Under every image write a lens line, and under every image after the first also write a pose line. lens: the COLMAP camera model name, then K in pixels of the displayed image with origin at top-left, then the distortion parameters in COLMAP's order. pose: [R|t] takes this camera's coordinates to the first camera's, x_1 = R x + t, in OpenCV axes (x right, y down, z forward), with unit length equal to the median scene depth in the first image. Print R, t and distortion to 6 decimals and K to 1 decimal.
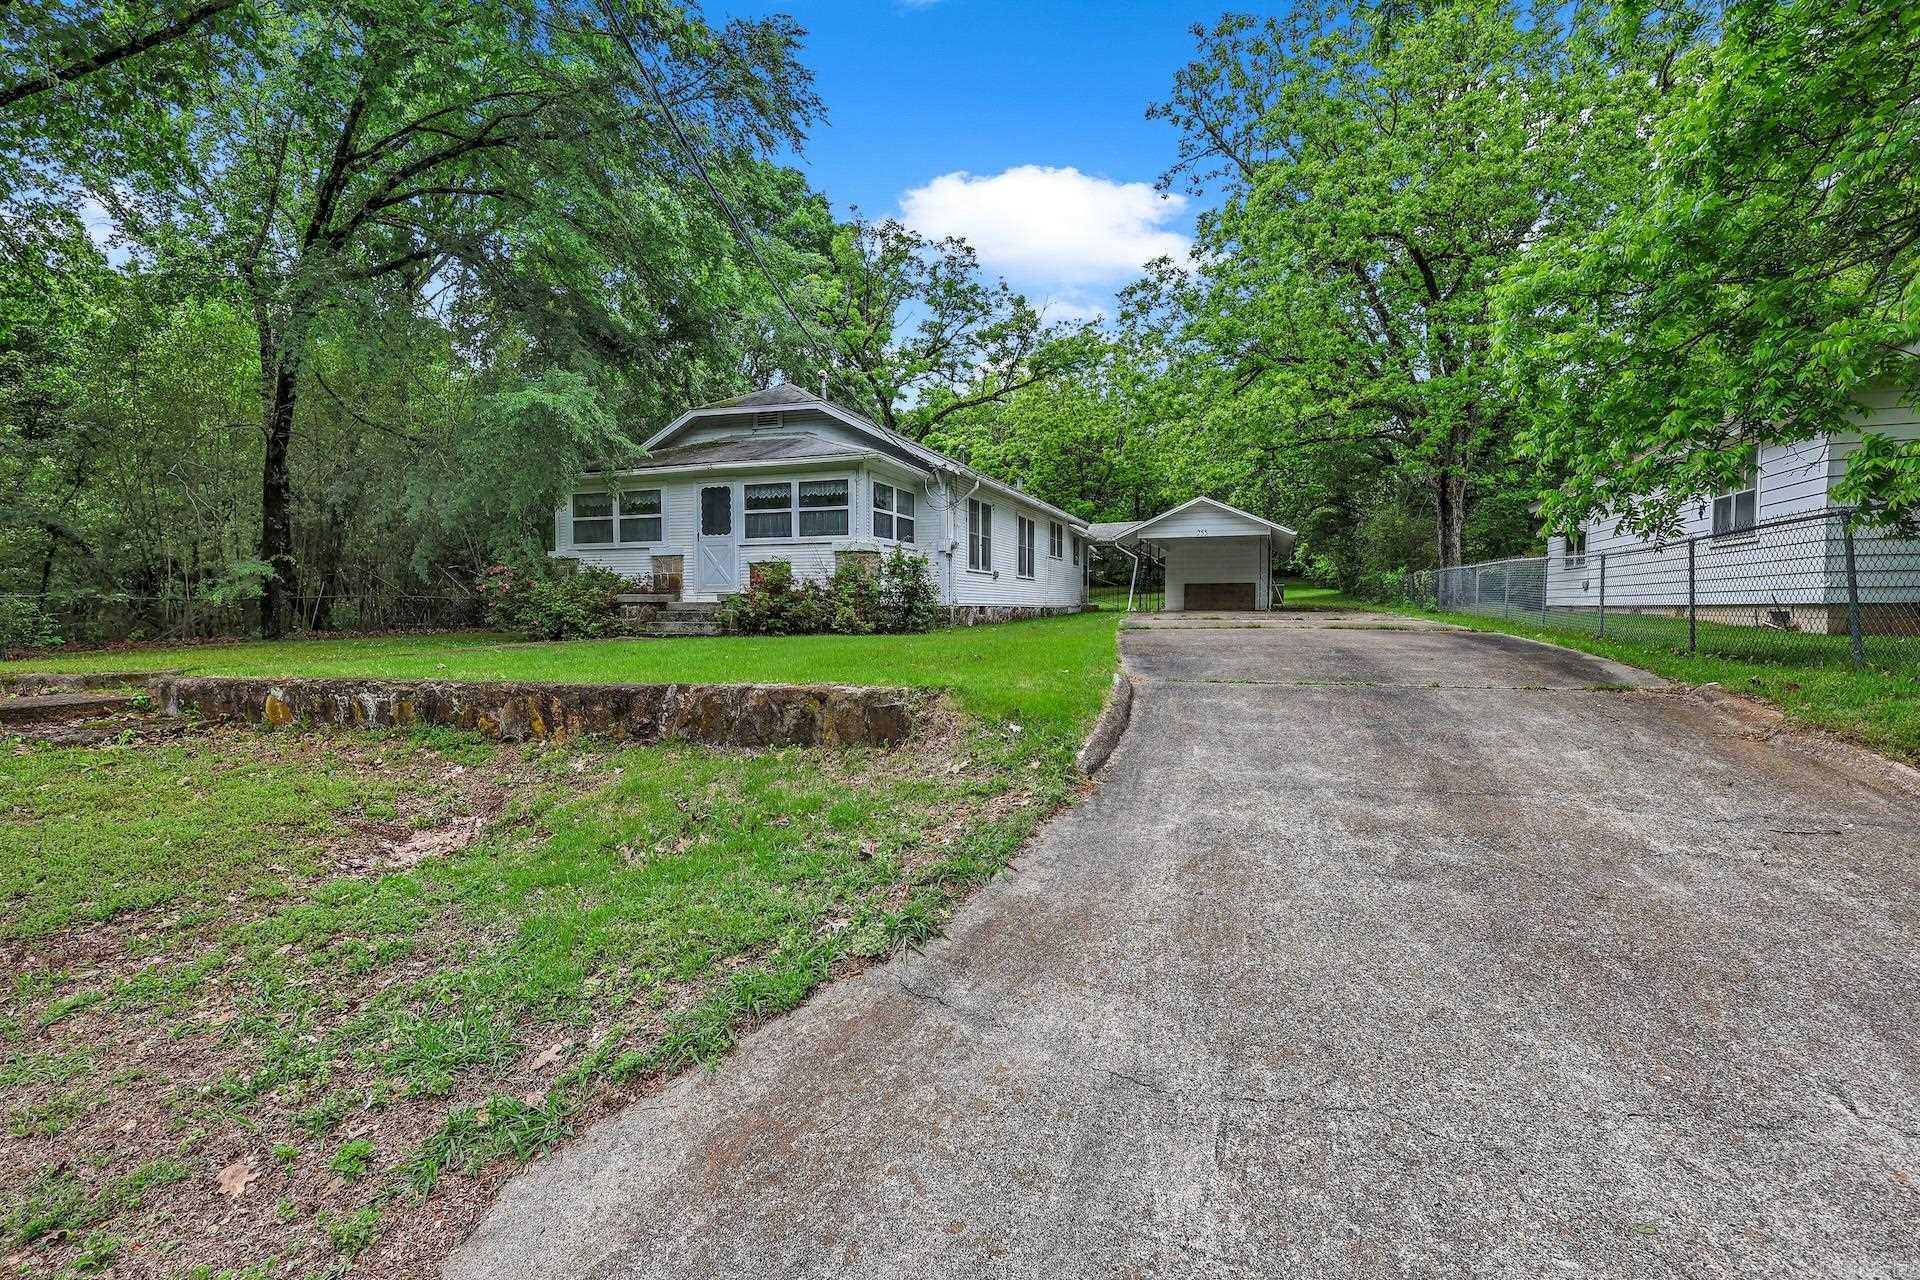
lens RADIAL K [[896.2, 0, 956.0], [0, 896.2, 620.3], [0, 0, 1]] dist [0.001237, 0.001027]
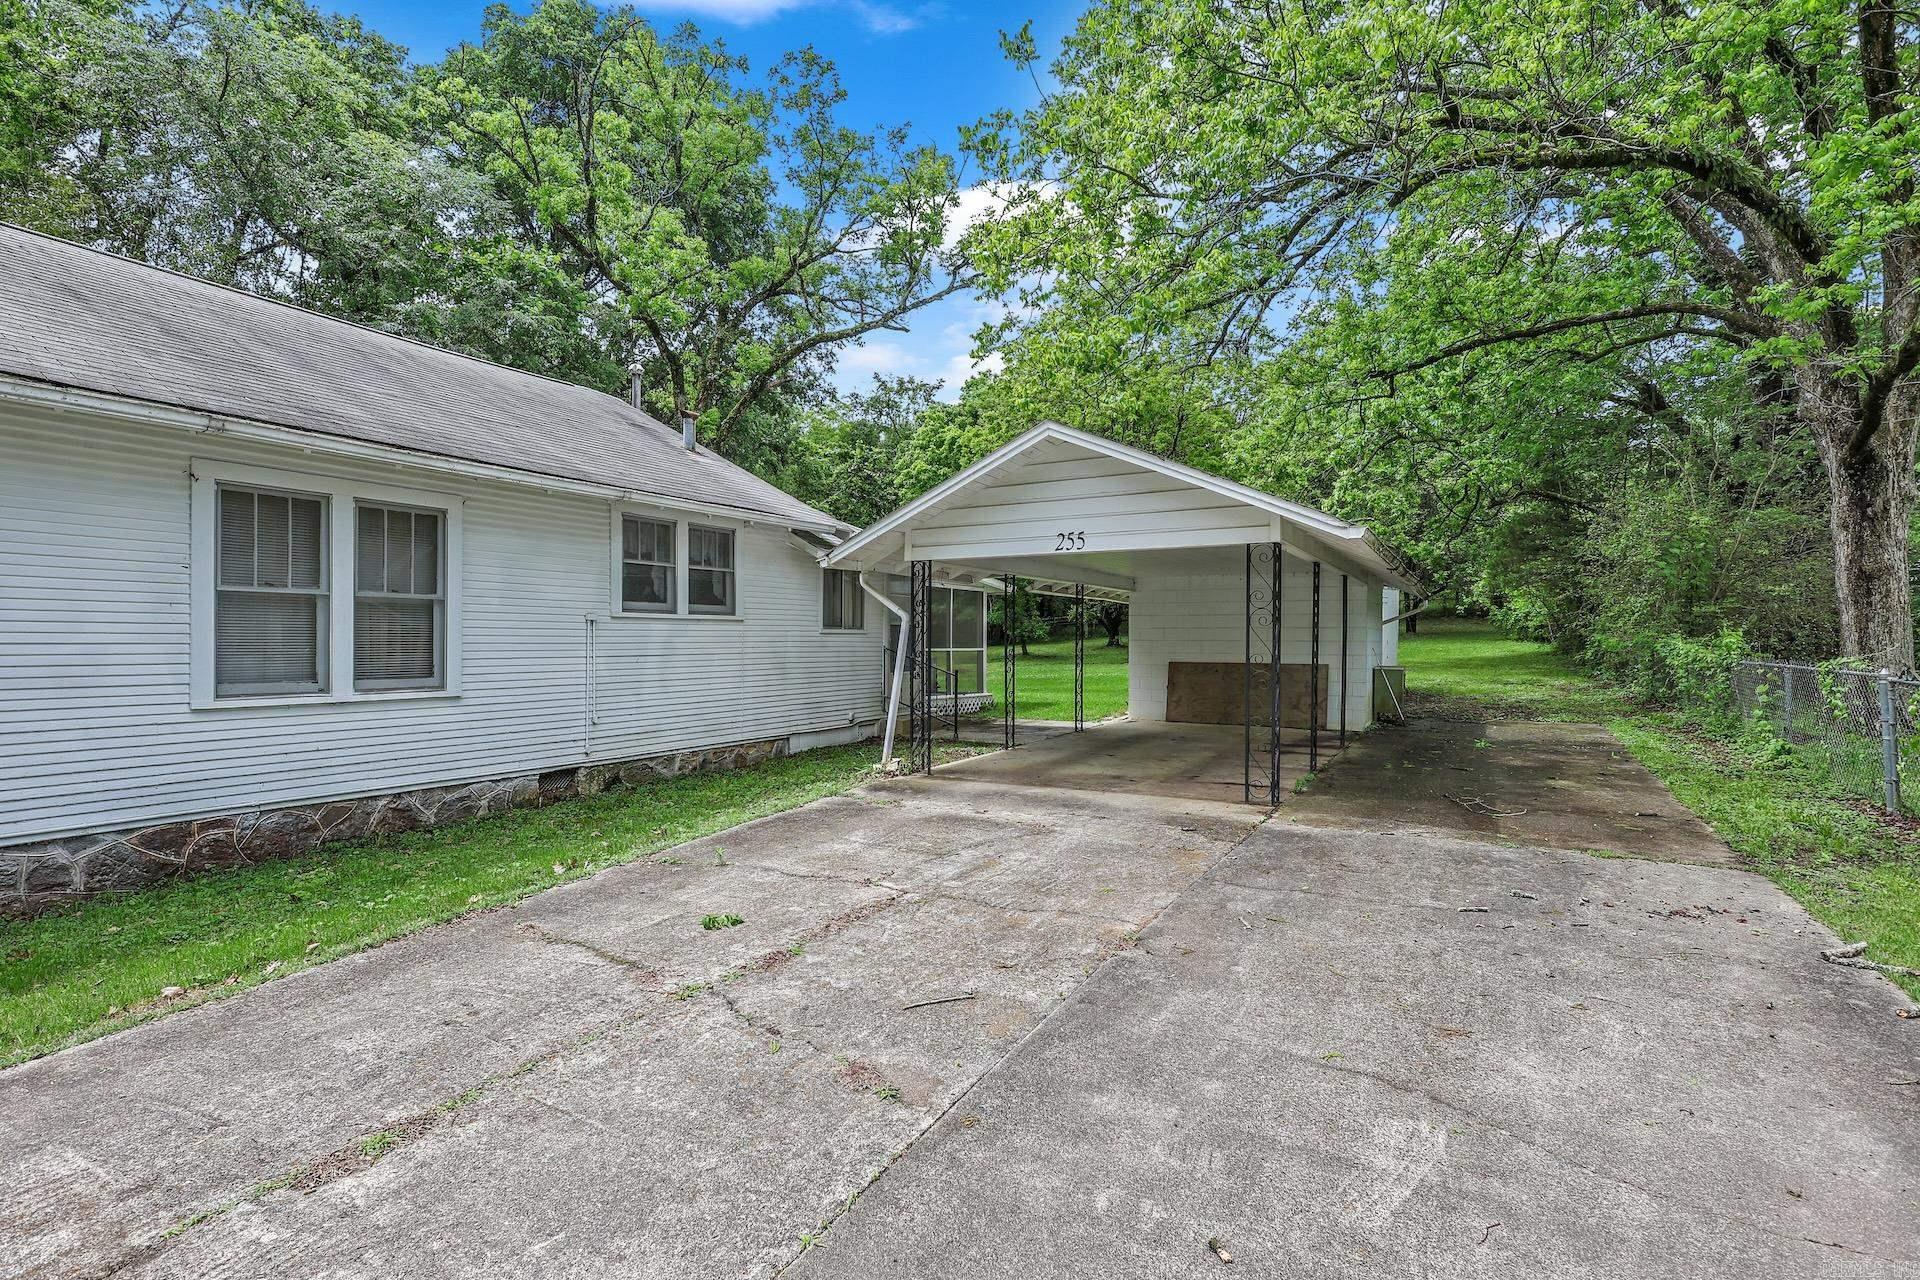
lens RADIAL K [[879.1, 0, 963.1], [0, 879.1, 610.5], [0, 0, 1]] dist [0.000591, 0.000387]
pose [[0.982255, -0.000295, -0.187549, 0.412637], [-0.007619, 0.999111, -0.041472, -0.083002], [0.187395, 0.042165, 0.981379, 0.952376]]
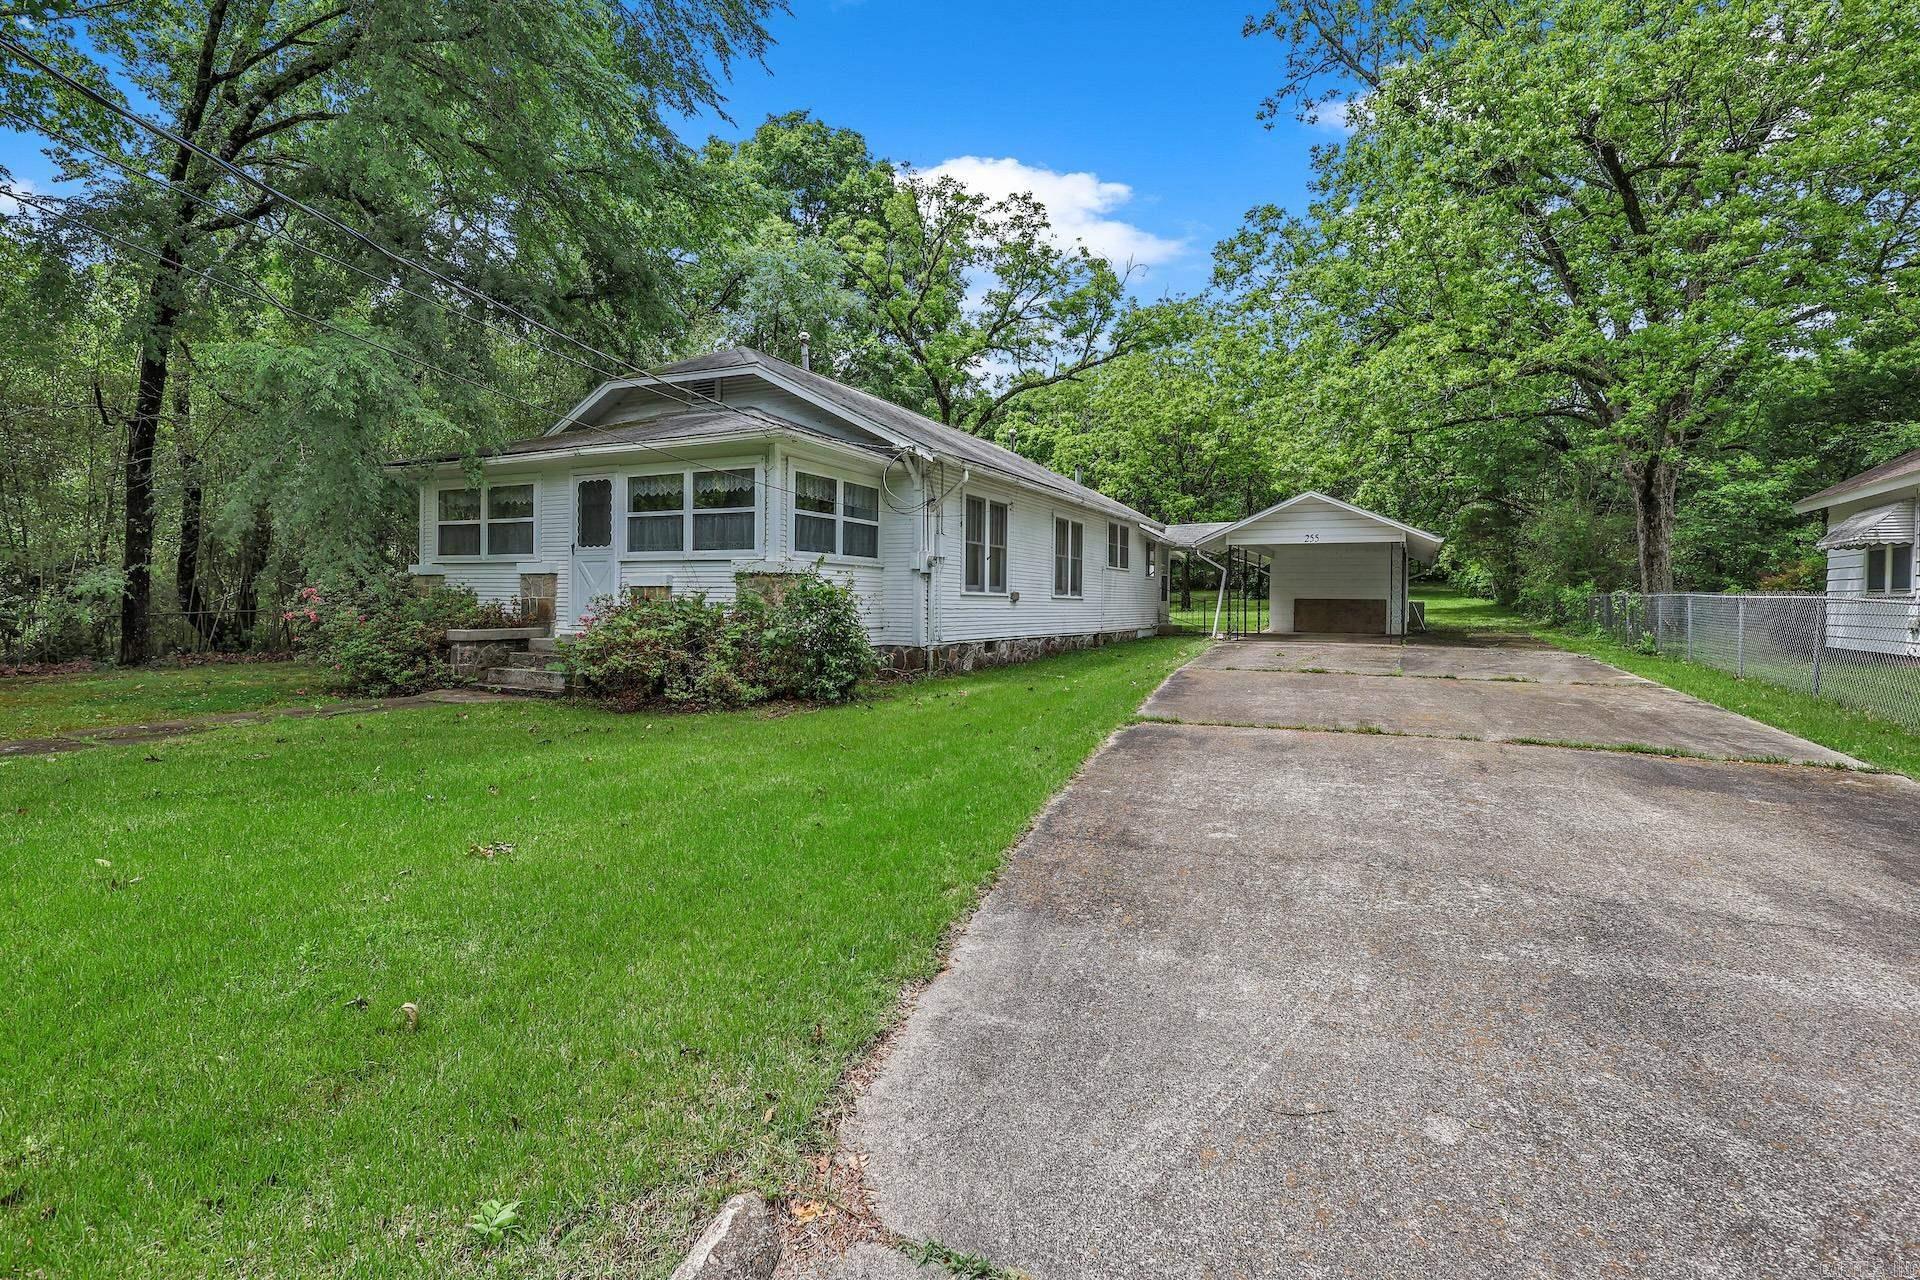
lens RADIAL K [[898.1, 0, 959.6], [0, 898.1, 581.6], [0, 0, 1]] dist [0.001162, 0.000665]
pose [[0.991902, 0.010598, -0.126563, 0.104061], [-0.015144, 0.999272, -0.035018, -0.041257], [0.126100, 0.036651, 0.991340, 0.286461]]
